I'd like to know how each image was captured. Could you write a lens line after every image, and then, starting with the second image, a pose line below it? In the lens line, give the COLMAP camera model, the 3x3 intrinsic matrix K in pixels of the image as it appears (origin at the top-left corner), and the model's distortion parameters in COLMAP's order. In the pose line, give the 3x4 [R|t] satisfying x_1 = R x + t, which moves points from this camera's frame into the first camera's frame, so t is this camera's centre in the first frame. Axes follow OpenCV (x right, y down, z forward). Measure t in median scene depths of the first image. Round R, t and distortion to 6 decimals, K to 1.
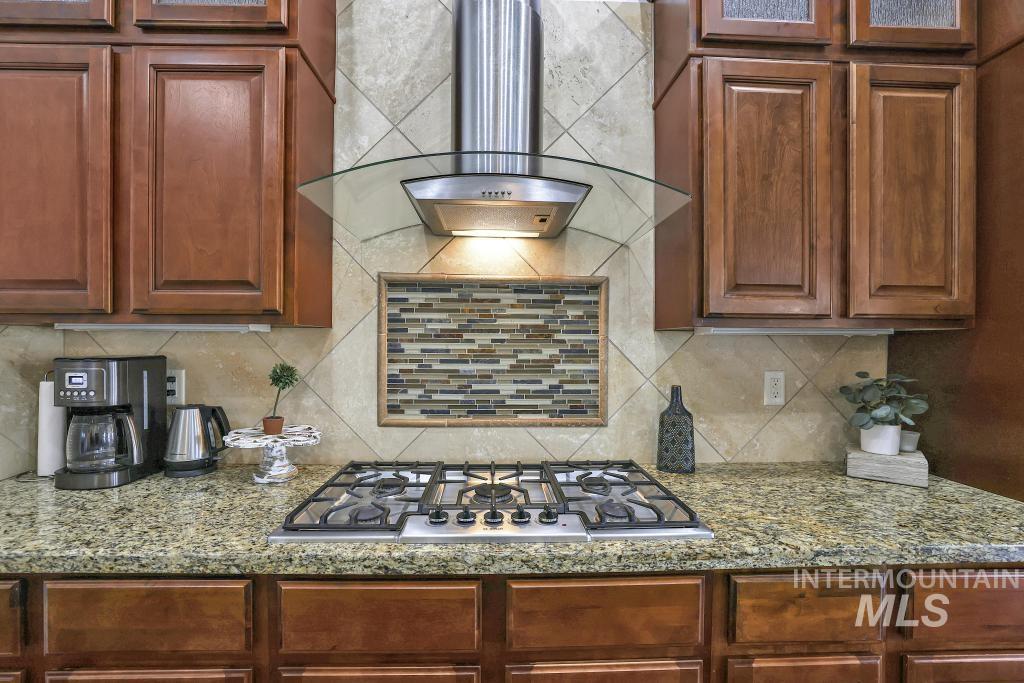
lens RADIAL K [[450.8, 0, 506.1], [0, 450.8, 348.0], [0, 0, 1]] dist [-0.056094, 0.021004]
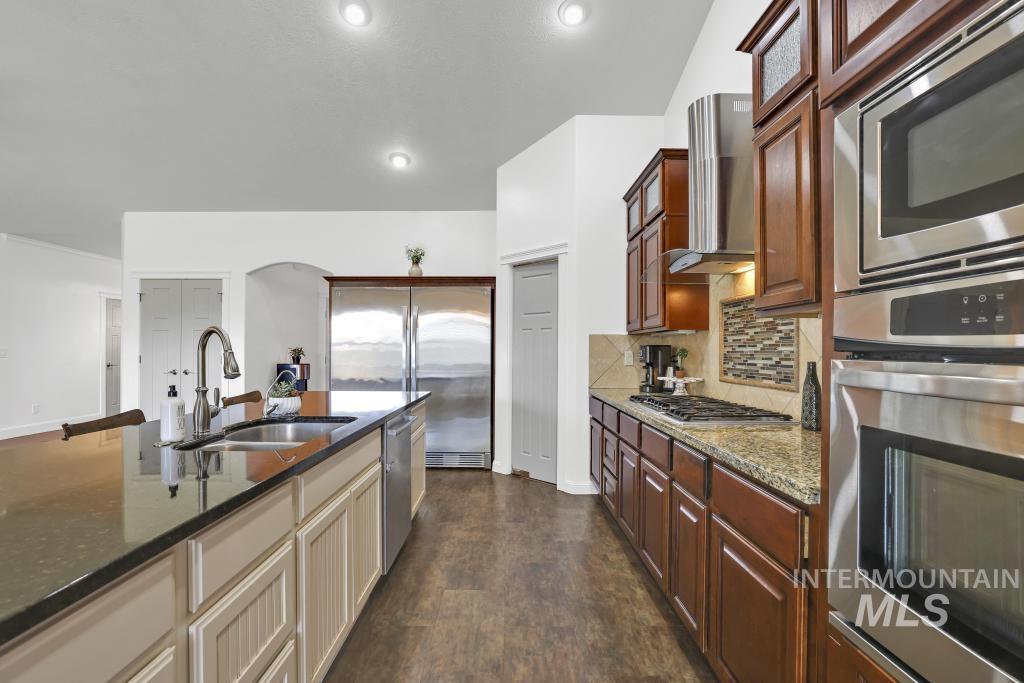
lens RADIAL K [[452.3, 0, 510.6], [0, 452.3, 355.5], [0, 0, 1]] dist [-0.058062, 0.024333]
pose [[-0.019353, 0.004855, -0.999801, 1.591592], [-0.015437, 0.999868, 0.005154, 0.070232], [0.999694, 0.015534, -0.019275, 0.157204]]
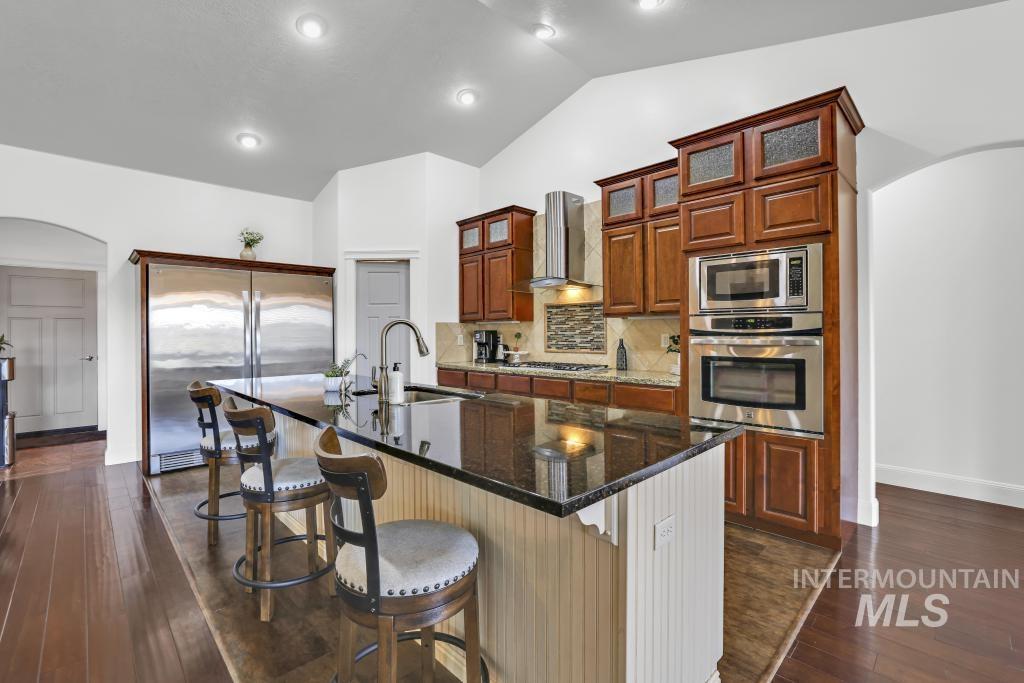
lens RADIAL K [[451.3, 0, 509.7], [0, 451.3, 337.4], [0, 0, 1]] dist [-0.057414, 0.024739]
pose [[0.673778, -0.003919, -0.738923, 1.877238], [0.000791, 0.999989, -0.004582, 0.085277], [0.738933, 0.002503, 0.673774, -1.308284]]
